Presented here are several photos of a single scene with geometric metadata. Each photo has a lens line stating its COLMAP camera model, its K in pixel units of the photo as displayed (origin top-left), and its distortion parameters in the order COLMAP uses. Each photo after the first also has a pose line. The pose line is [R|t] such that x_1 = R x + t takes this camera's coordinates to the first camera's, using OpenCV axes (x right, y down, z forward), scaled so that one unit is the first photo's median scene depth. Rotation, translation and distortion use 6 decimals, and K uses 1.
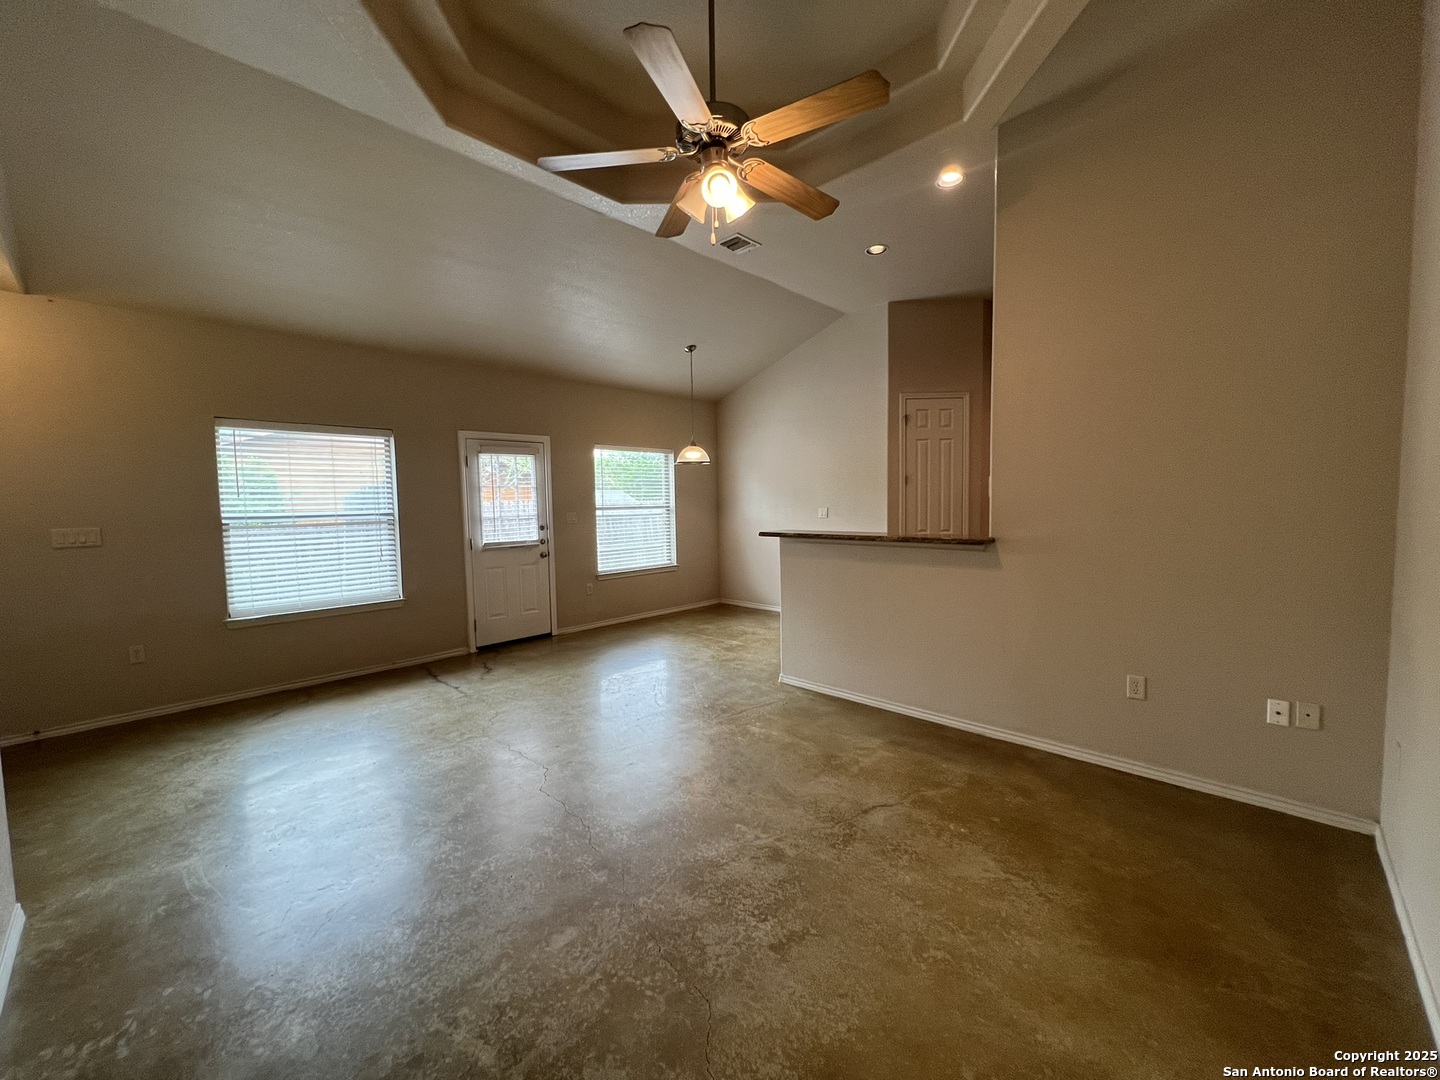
lens RADIAL K [[575.8, 0, 716.9], [0, 575.8, 535.9], [0, 0, 1]] dist [-0.004654, 0.001001]
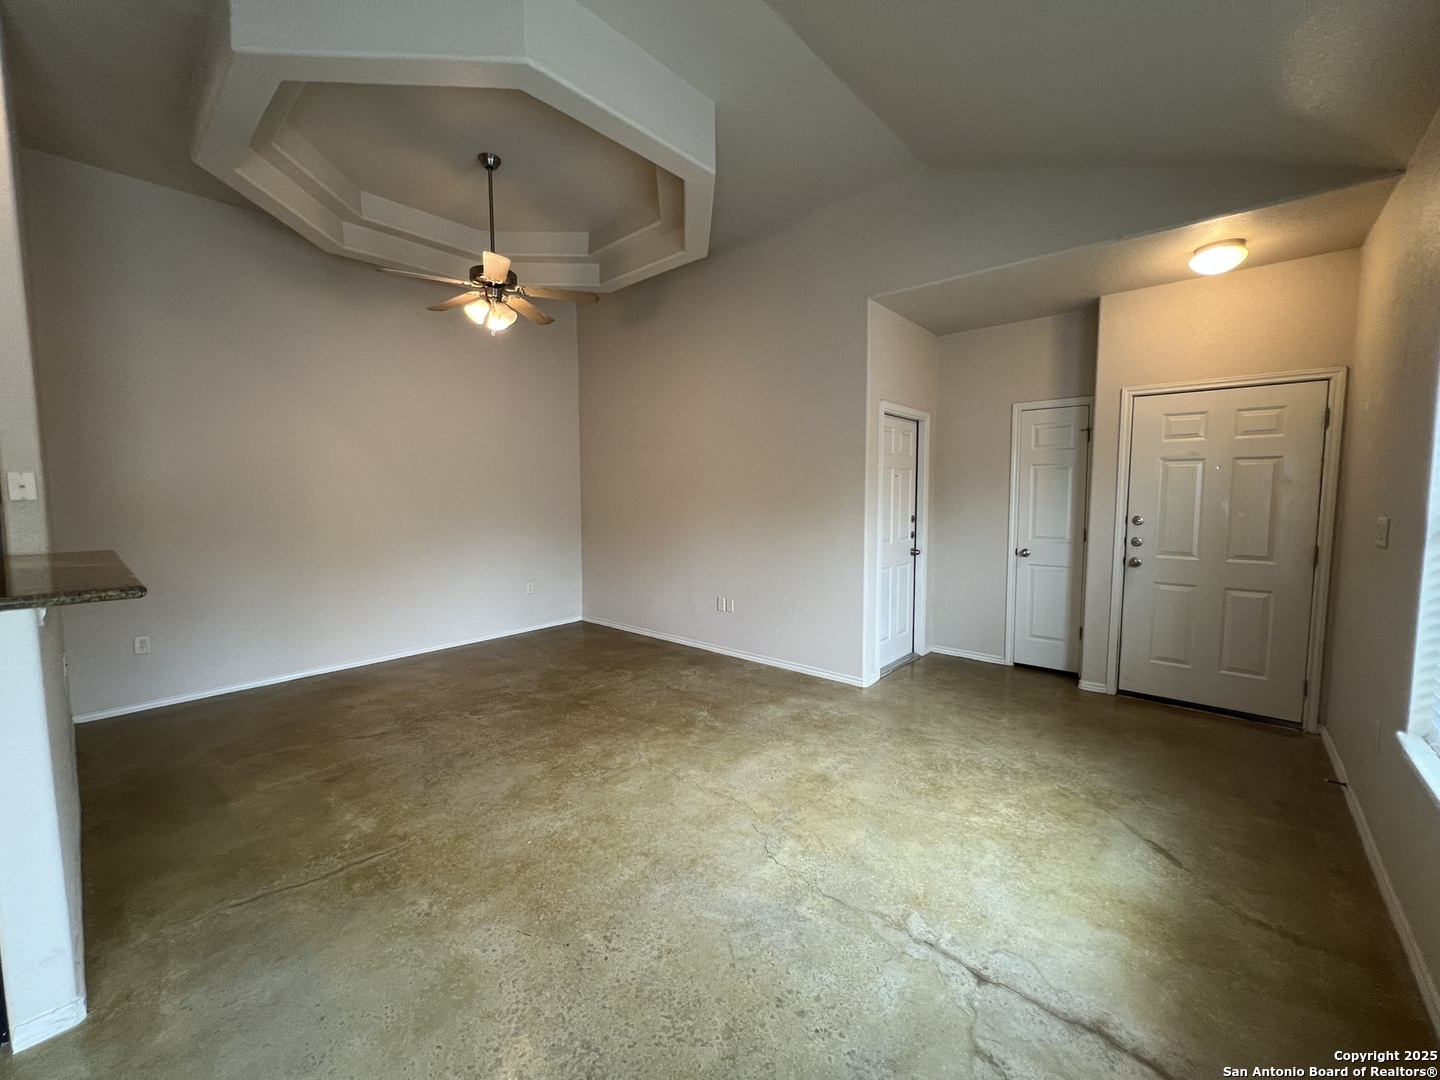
lens RADIAL K [[575.8, 0, 716.9], [0, 575.8, 535.9], [0, 0, 1]] dist [-0.004654, 0.001001]
pose [[-0.998805, 0.024999, -0.041984, -0.224617], [0.019026, 0.990377, 0.137085, -0.066153], [0.045007, 0.136122, -0.989669, 1.101128]]
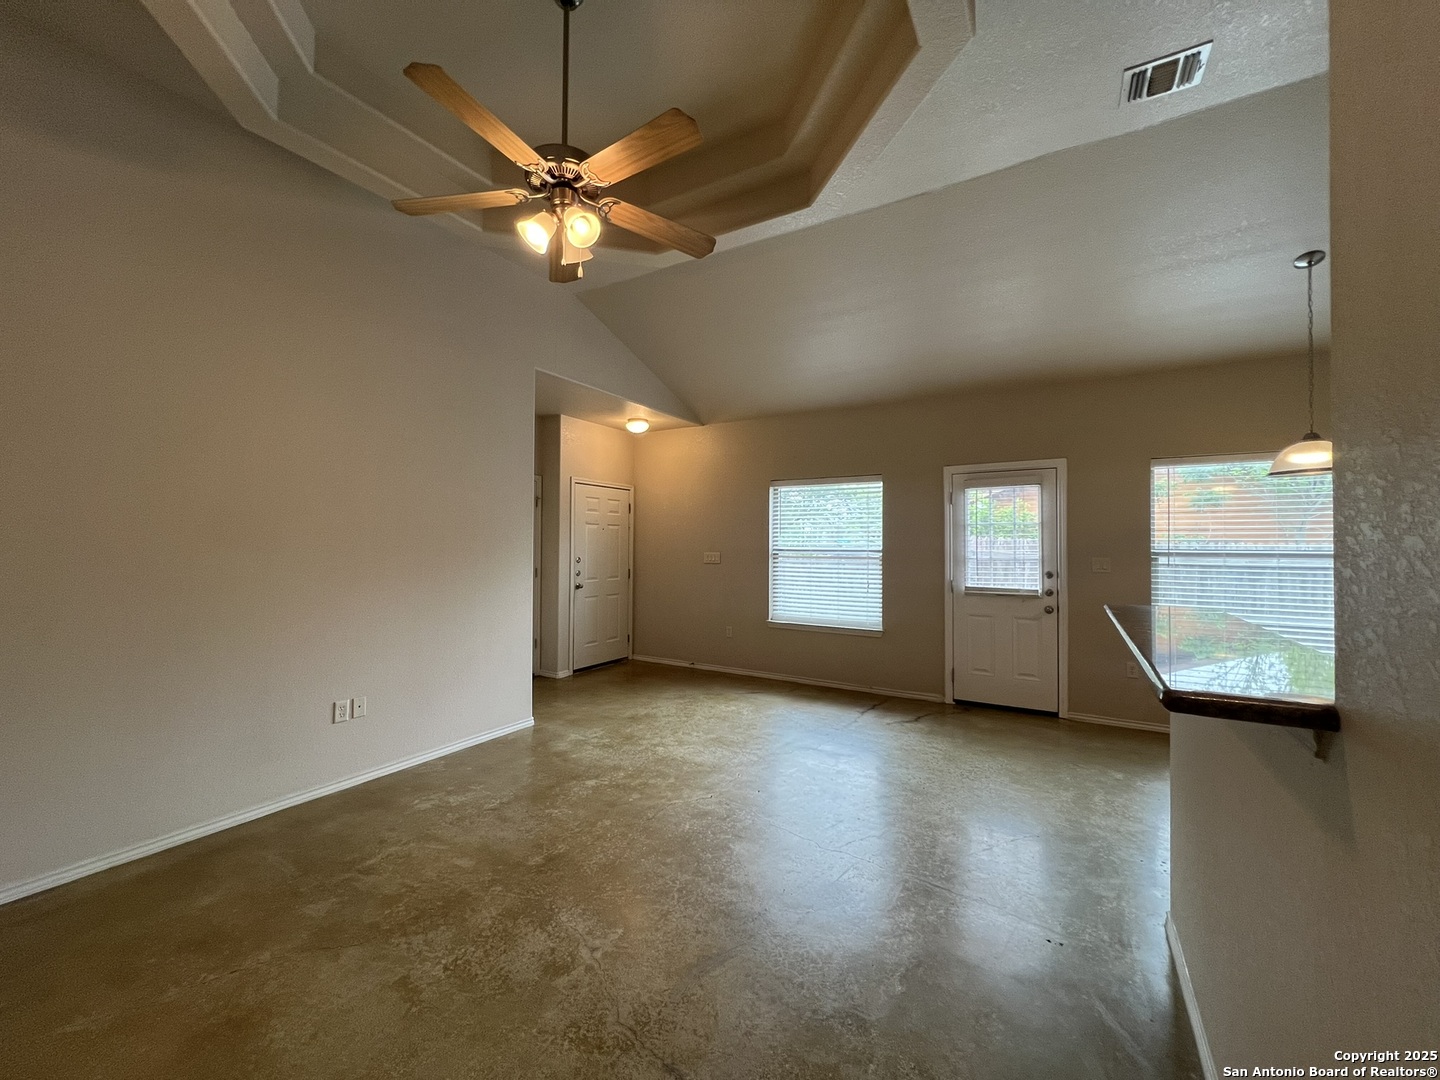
lens RADIAL K [[575.8, 0, 716.9], [0, 575.8, 535.9], [0, 0, 1]] dist [-0.004654, 0.001001]
pose [[0.220375, 0.004102, -0.975407, 0.406980], [-0.068651, 0.997577, -0.011316, -0.031019], [0.972996, 0.069457, 0.220122, 0.424580]]
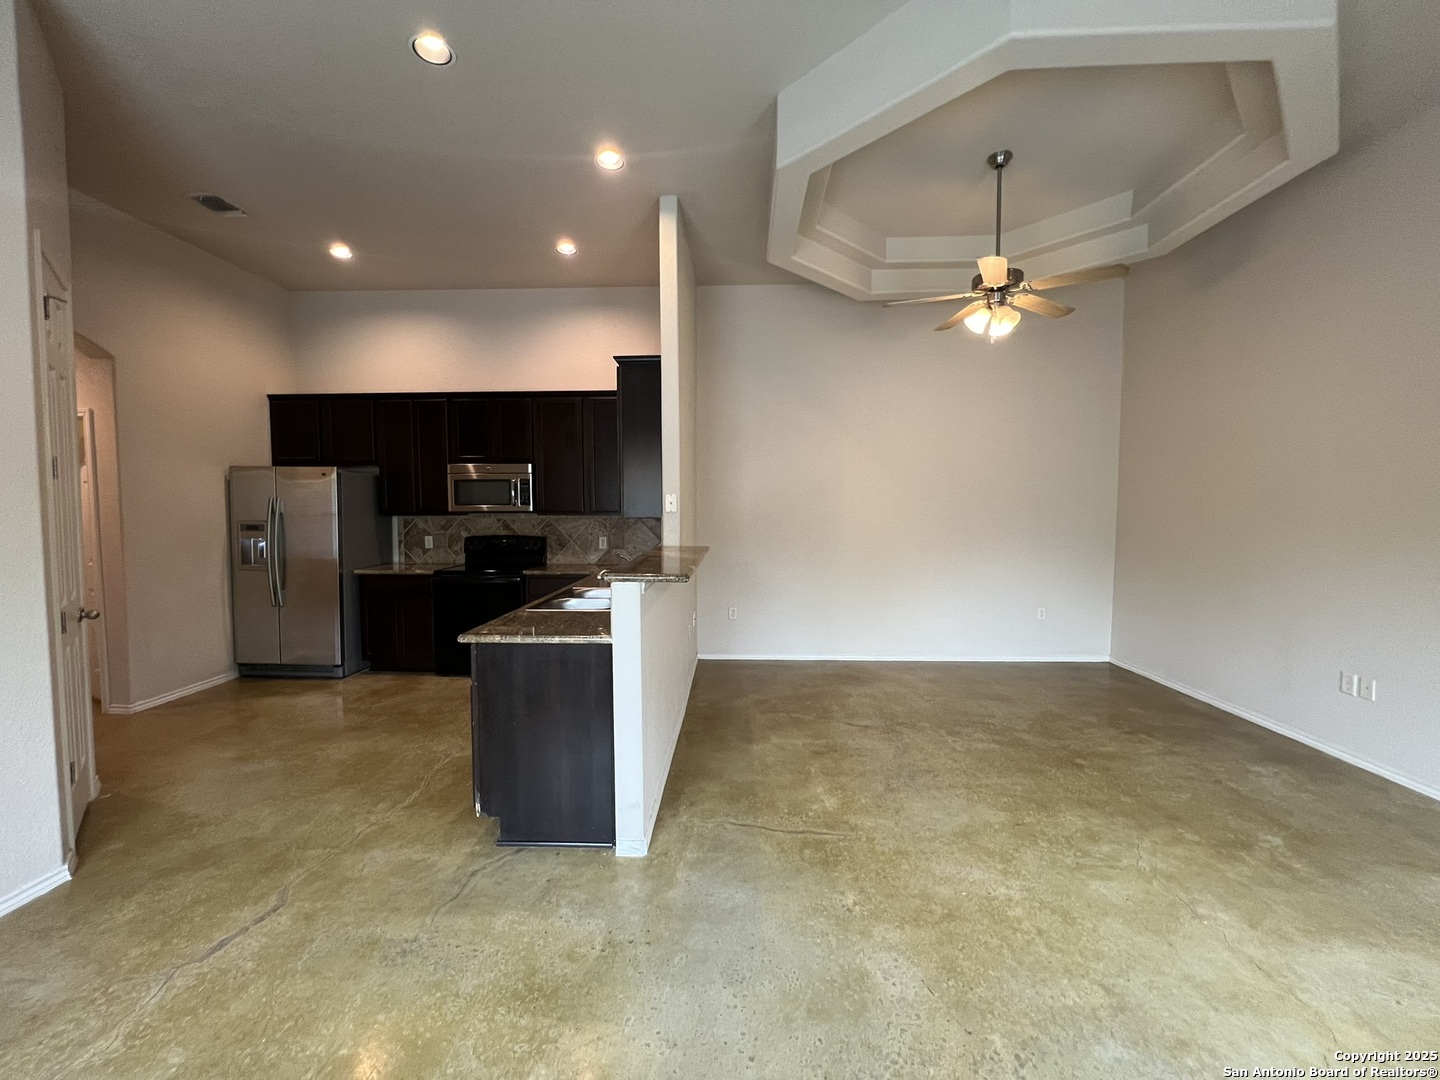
lens RADIAL K [[575.8, 0, 716.9], [0, 575.8, 535.9], [0, 0, 1]] dist [-0.004654, 0.001001]
pose [[-0.666162, -0.021741, 0.745490, -0.272139], [0.057728, 0.995073, 0.080605, -0.067142], [-0.743570, 0.096732, -0.661624, 1.061067]]
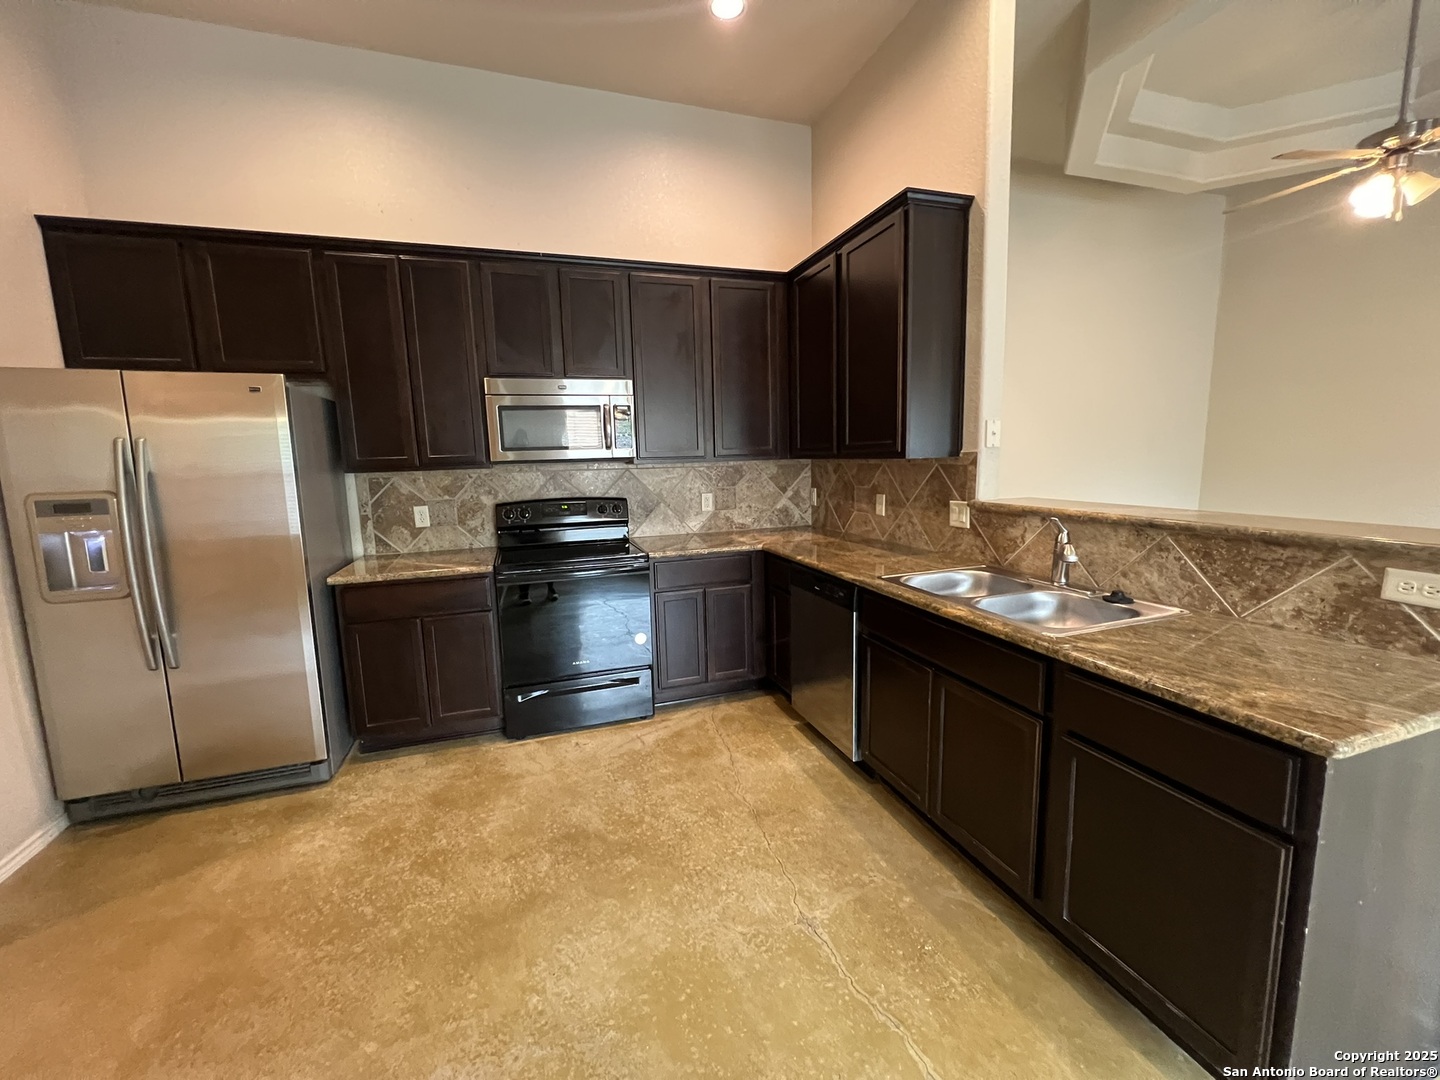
lens RADIAL K [[575.8, 0, 716.9], [0, 575.8, 535.9], [0, 0, 1]] dist [-0.004654, 0.001001]
pose [[-0.886444, -0.026286, 0.462089, 0.279696], [0.068040, 0.980138, 0.186280, -0.074327], [-0.457807, 0.196567, -0.867049, 1.149936]]
